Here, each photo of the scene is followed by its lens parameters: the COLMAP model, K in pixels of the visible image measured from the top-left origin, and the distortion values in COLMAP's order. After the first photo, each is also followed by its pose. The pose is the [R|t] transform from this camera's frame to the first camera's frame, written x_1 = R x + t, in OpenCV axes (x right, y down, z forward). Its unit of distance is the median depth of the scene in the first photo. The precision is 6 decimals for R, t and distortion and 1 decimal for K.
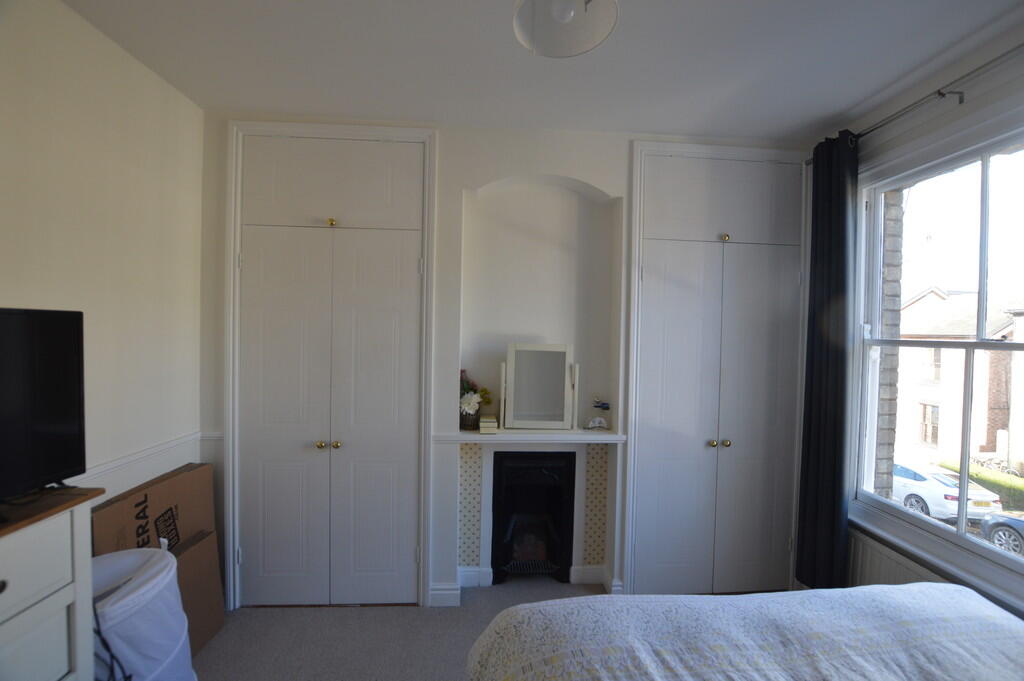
lens RADIAL K [[456.5, 0, 519.0], [0, 456.5, 344.0], [0, 0, 1]] dist [-0.031583, 0.001883]
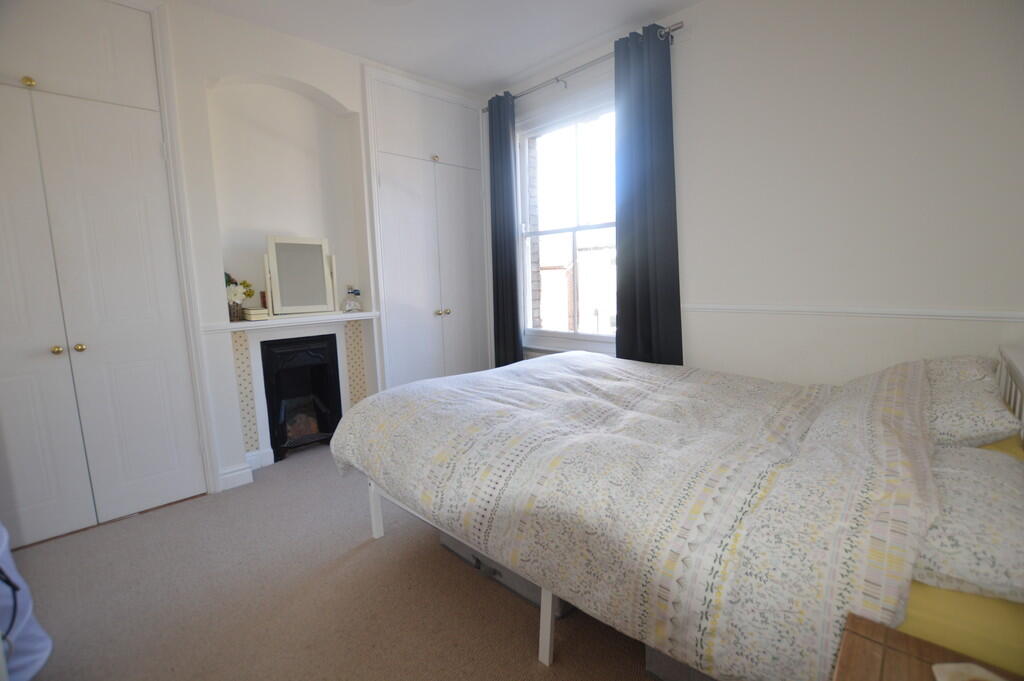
lens RADIAL K [[456.5, 0, 514.6], [0, 456.5, 339.8], [0, 0, 1]] dist [-0.031583, 0.001883]
pose [[0.755355, -0.128651, 0.642564, -0.302434], [0.057993, 0.989816, 0.130004, 0.137499], [-0.652745, -0.060936, 0.755123, -0.198841]]
